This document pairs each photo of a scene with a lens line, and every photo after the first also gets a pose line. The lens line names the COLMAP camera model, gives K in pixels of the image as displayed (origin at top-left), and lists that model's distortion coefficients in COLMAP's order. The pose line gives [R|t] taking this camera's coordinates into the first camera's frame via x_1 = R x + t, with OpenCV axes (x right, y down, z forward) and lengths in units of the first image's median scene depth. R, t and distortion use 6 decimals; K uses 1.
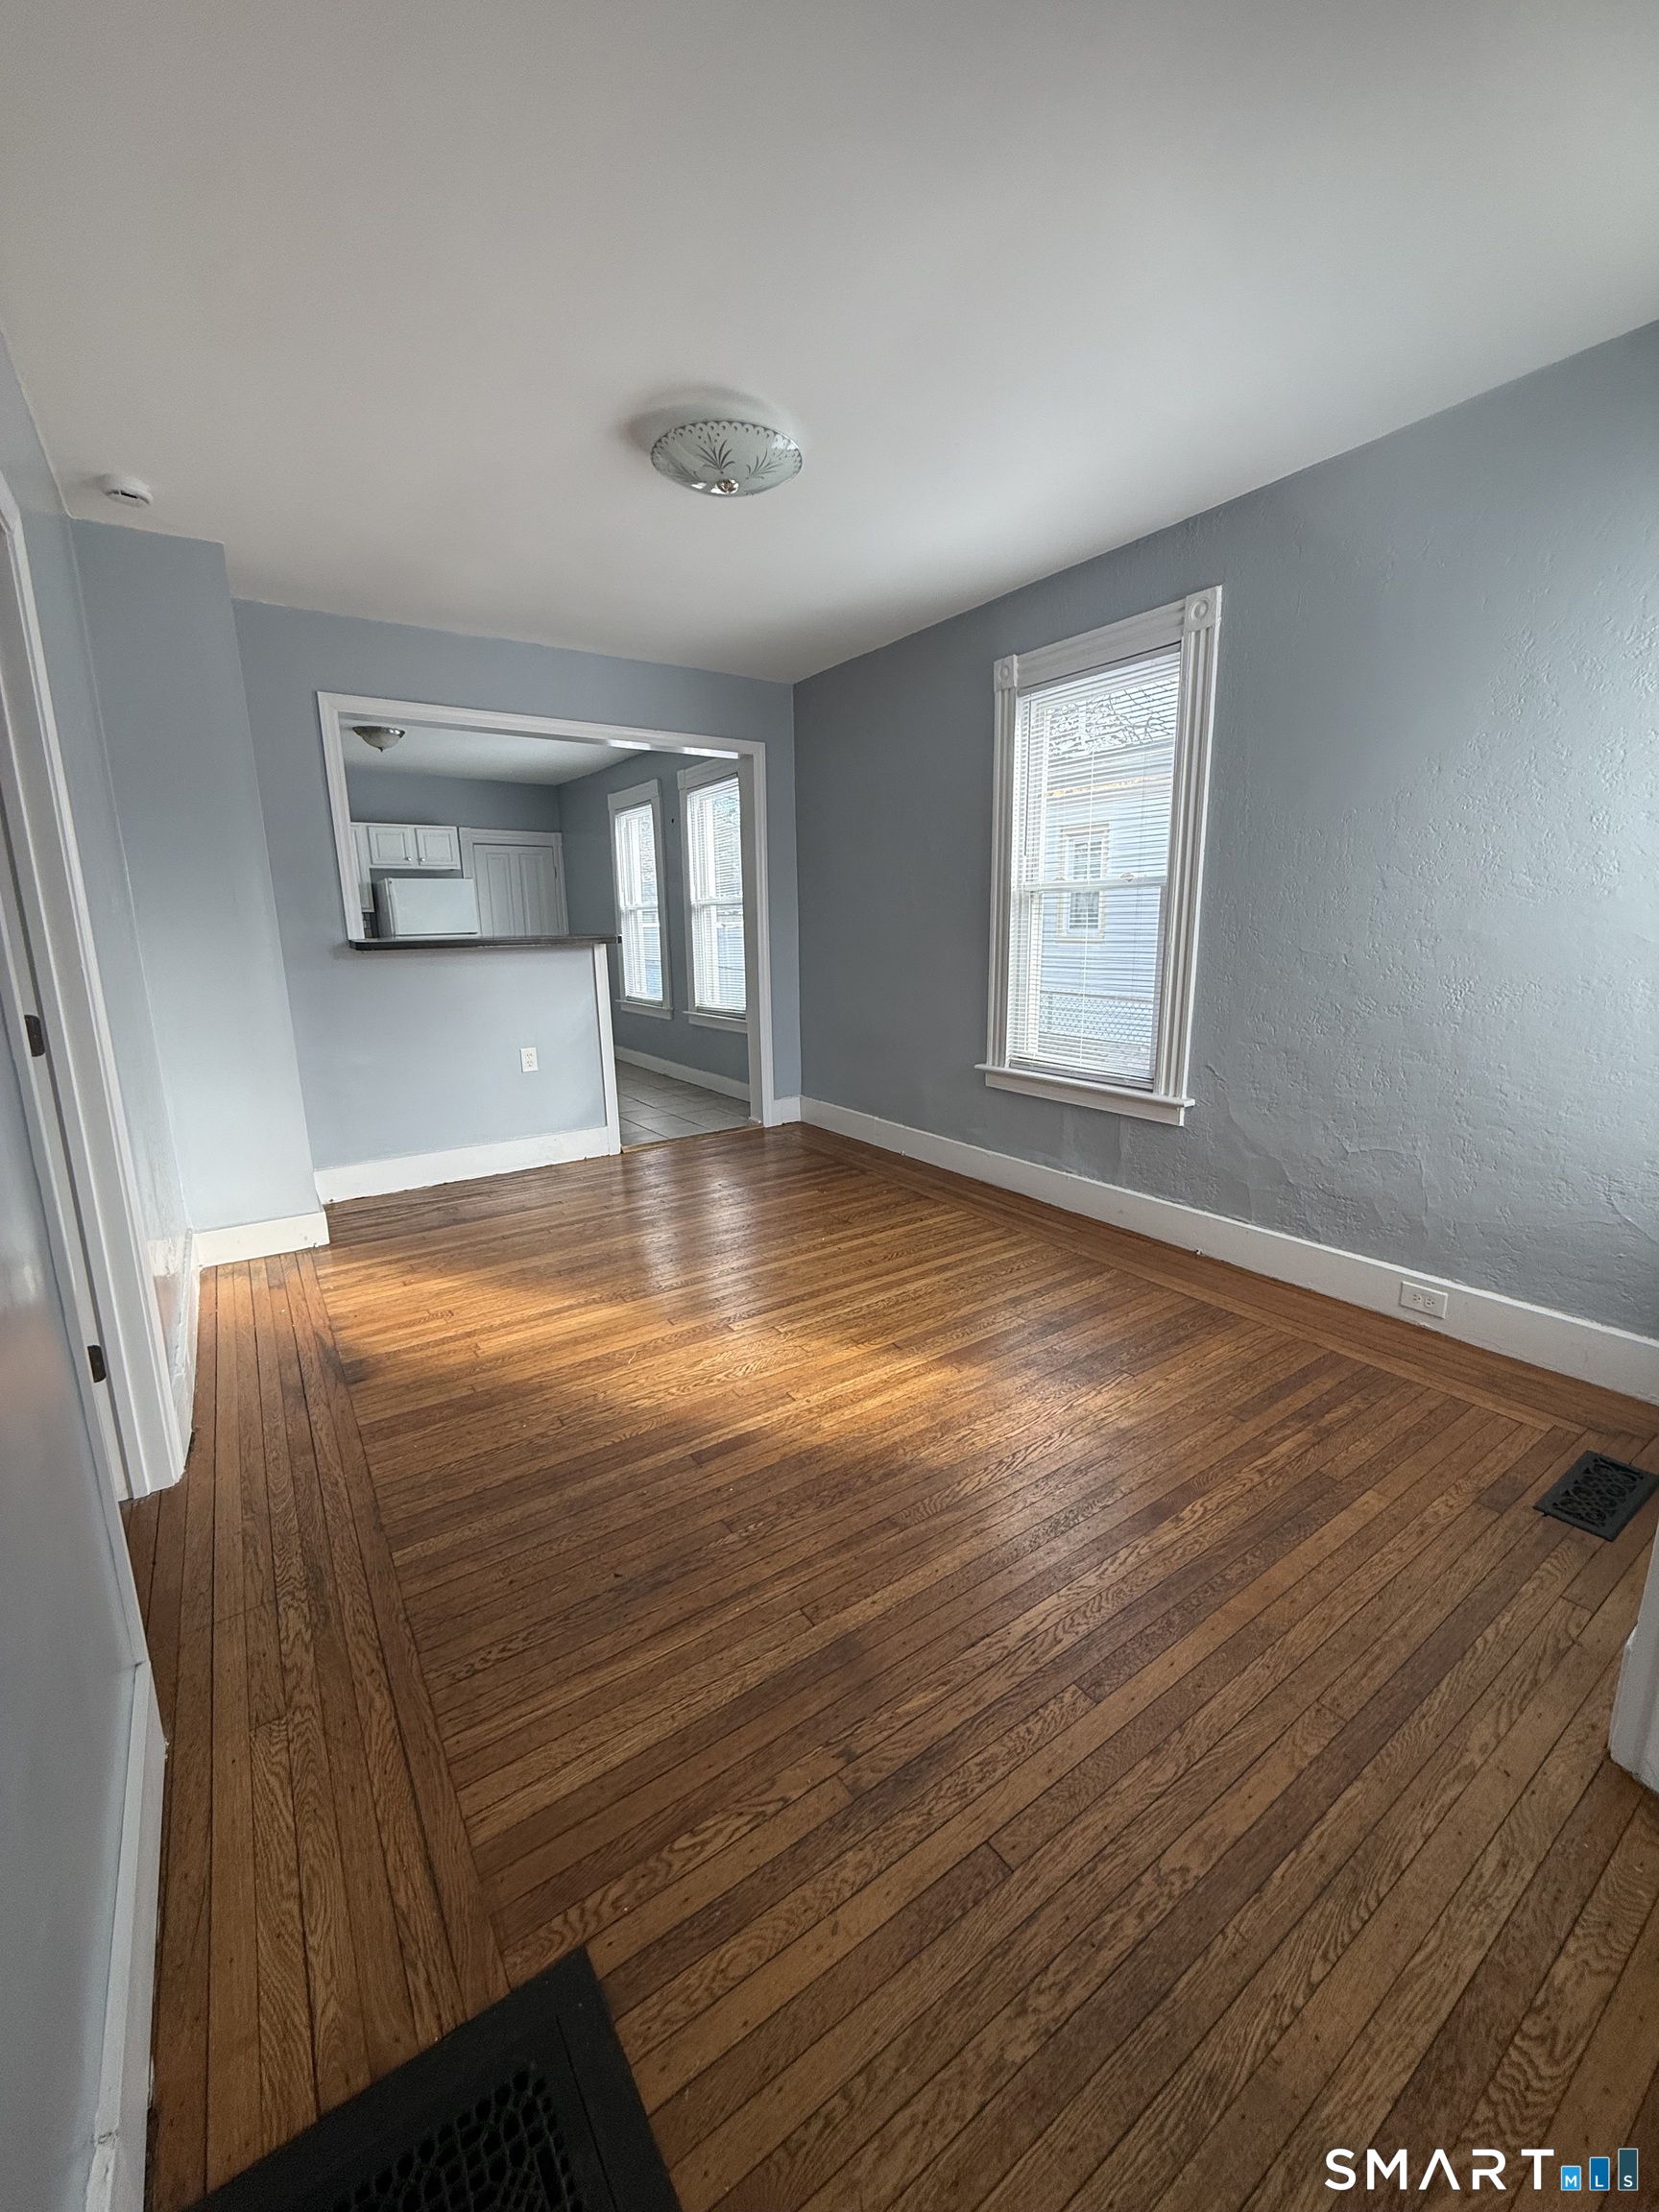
lens RADIAL K [[880.8, 0, 834.2], [0, 880.8, 1107.5], [0, 0, 1]] dist [-0.000021, 0.000993]
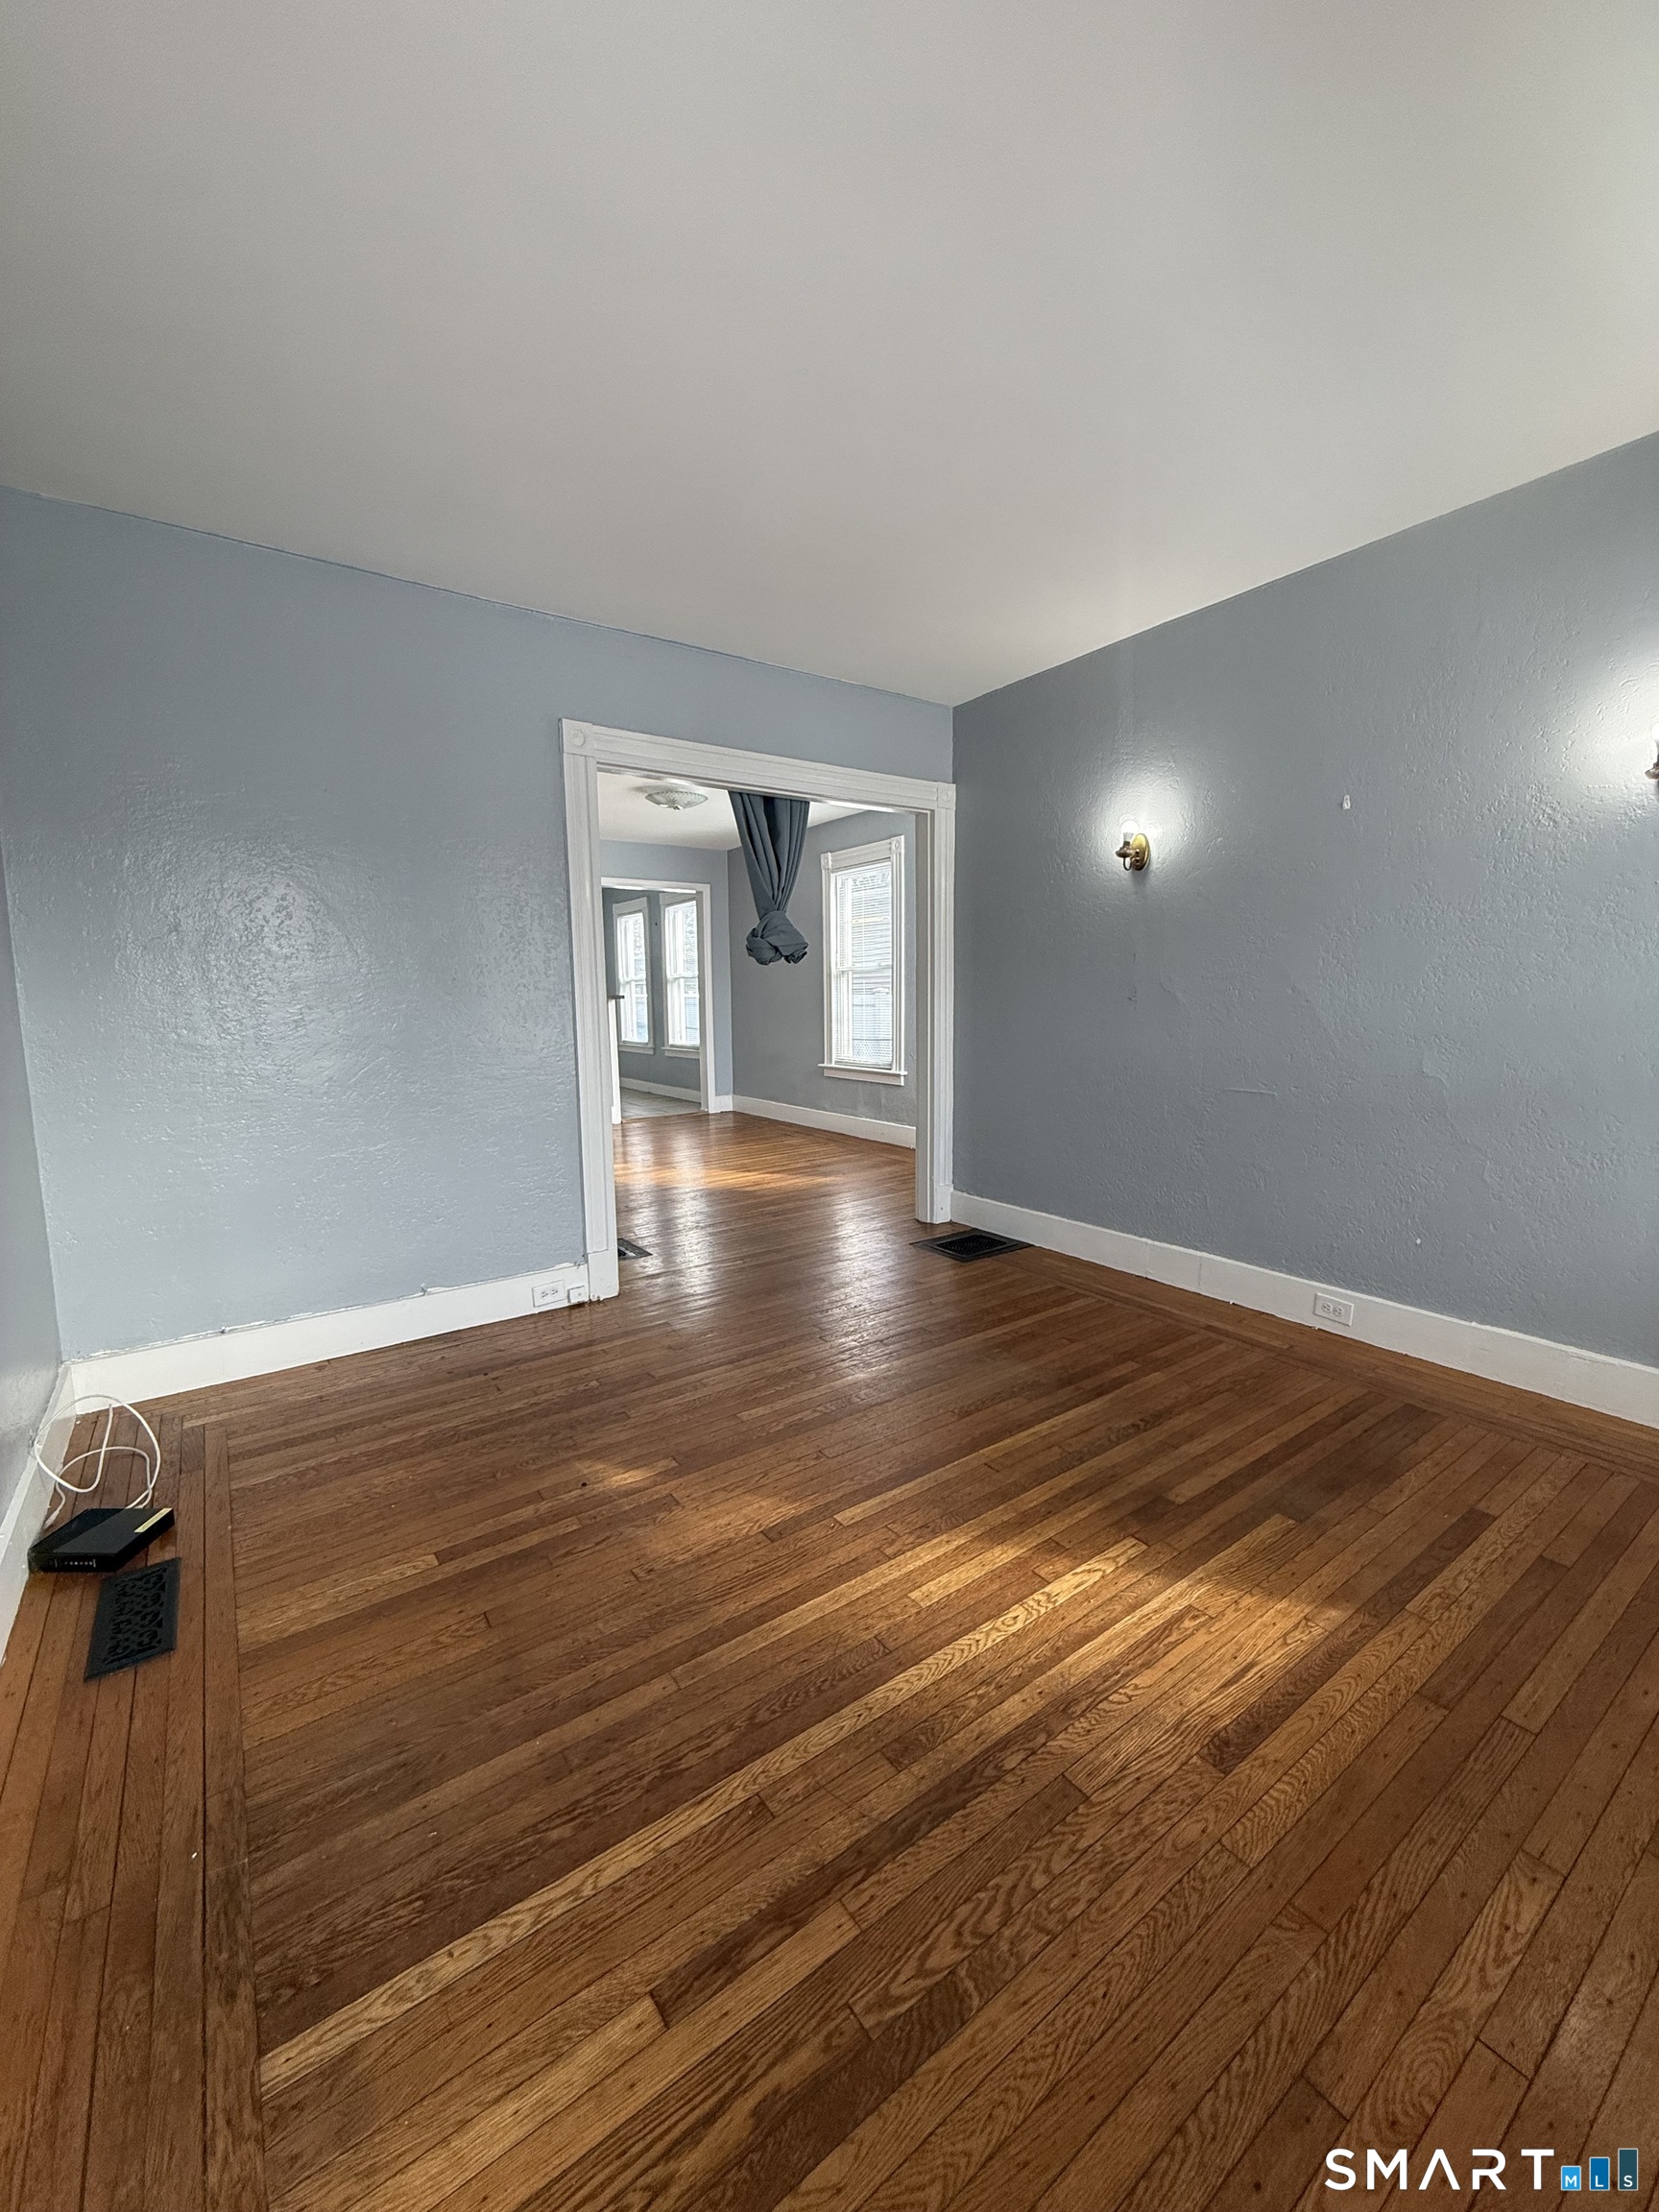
lens RADIAL K [[880.8, 0, 830.7], [0, 880.8, 1102.3], [0, 0, 1]] dist [-0.000021, 0.000993]
pose [[0.999950, -0.001931, 0.009849, 0.126856], [0.002780, 0.996210, -0.086938, 0.142091], [-0.009643, 0.086961, 0.996165, -0.609977]]
